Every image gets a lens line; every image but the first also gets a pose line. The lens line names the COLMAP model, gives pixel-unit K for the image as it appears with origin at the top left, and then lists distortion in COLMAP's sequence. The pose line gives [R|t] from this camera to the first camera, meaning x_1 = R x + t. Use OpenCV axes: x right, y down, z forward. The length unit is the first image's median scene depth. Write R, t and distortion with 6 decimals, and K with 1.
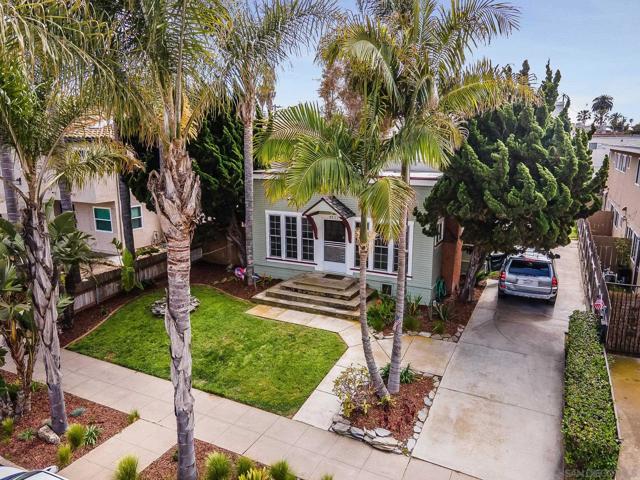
lens RADIAL K [[464.7, 0, 316.2], [0, 464.7, 239.8], [0, 0, 1]] dist [0.038092, 0.002789]
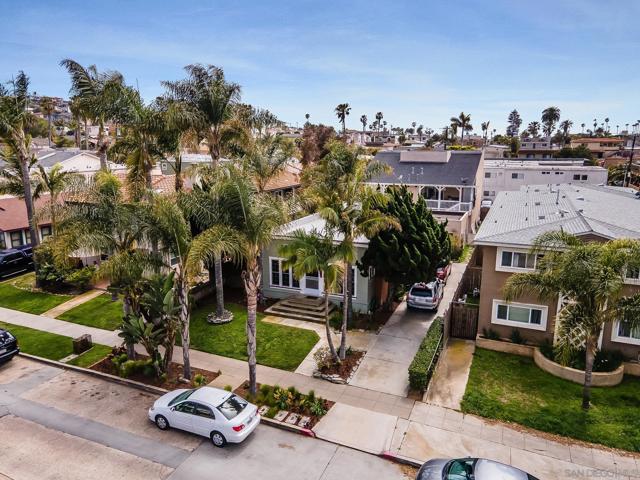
lens RADIAL K [[464.7, 0, 316.2], [0, 464.7, 239.8], [0, 0, 1]] dist [0.038092, 0.002789]
pose [[0.998274, -0.011403, 0.057618, -0.046615], [0.011031, 0.999916, 0.006783, -0.162722], [-0.057690, -0.006136, 0.998316, -0.786987]]
